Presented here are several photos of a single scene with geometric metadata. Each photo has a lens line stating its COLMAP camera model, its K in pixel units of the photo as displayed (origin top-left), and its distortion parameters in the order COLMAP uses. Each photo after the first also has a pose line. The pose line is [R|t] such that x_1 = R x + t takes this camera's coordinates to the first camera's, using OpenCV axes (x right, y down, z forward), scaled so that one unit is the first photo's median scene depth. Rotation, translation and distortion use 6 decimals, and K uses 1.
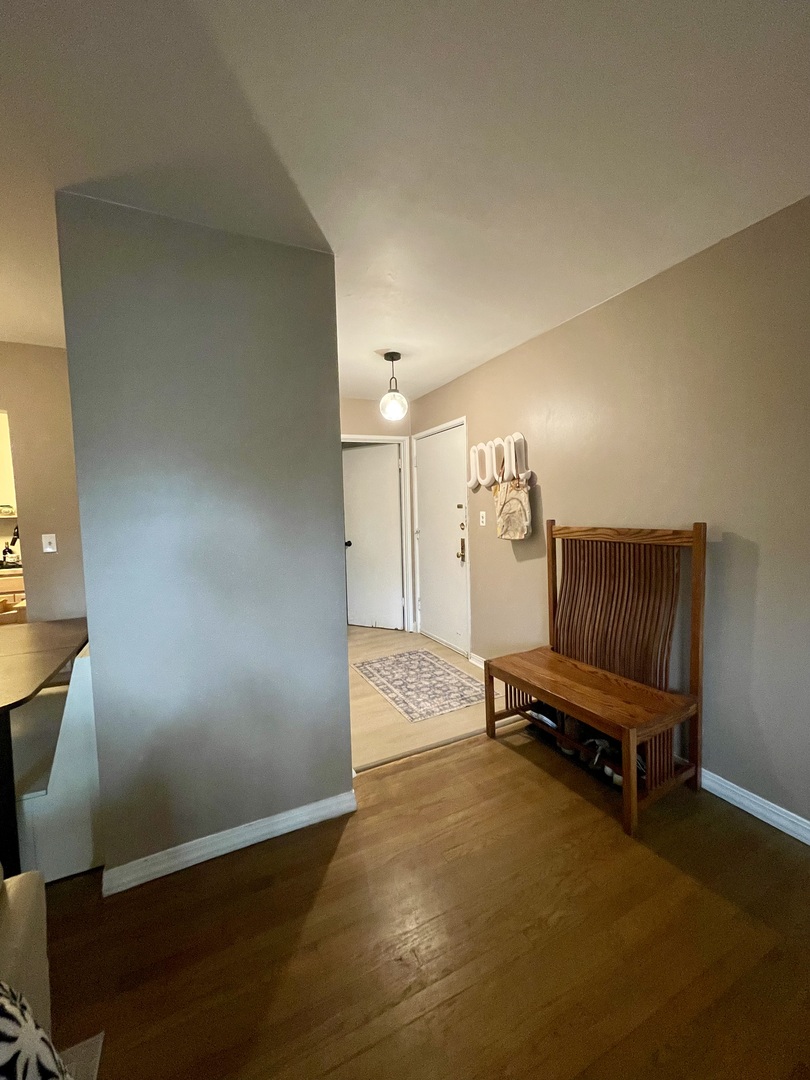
lens RADIAL K [[439.0, 0, 408.7], [0, 439.0, 537.9], [0, 0, 1]] dist [-0.000651, -0.000065]
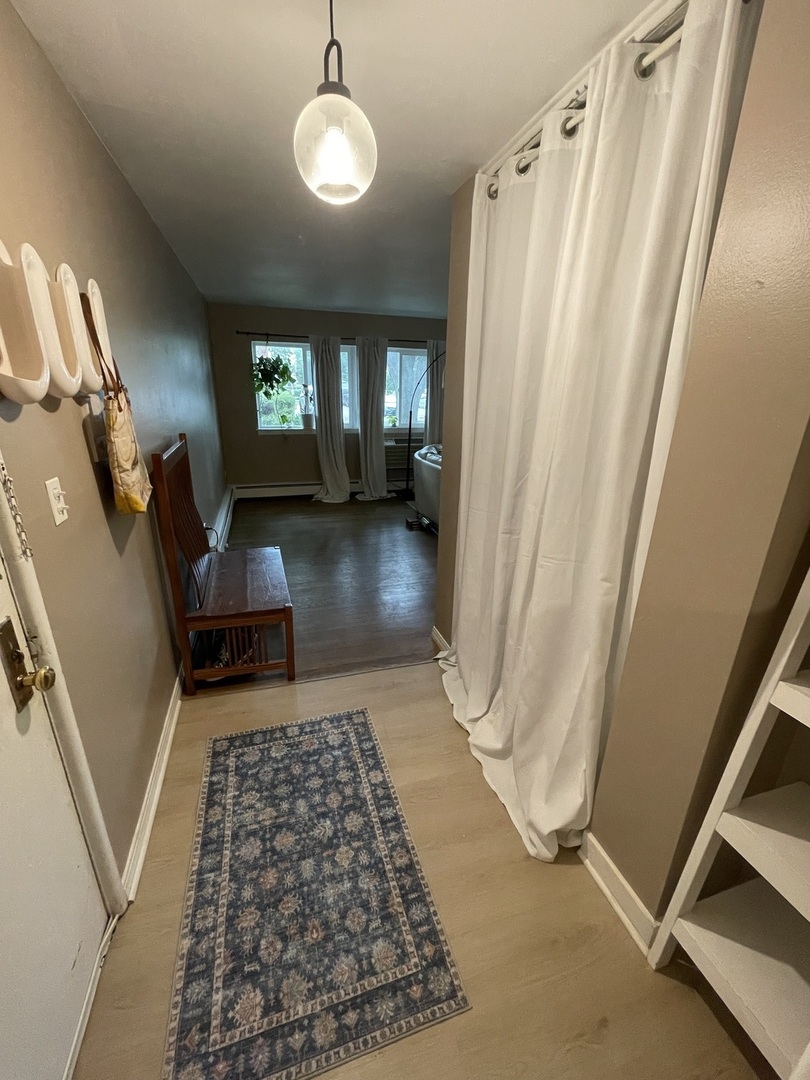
lens RADIAL K [[439.0, 0, 408.7], [0, 439.0, 537.9], [0, 0, 1]] dist [-0.000651, -0.000065]
pose [[-0.989323, -0.043906, 0.138970, -0.155245], [0.012970, 0.923234, 0.384019, -0.162905], [-0.145162, 0.381722, -0.912807, 1.485425]]
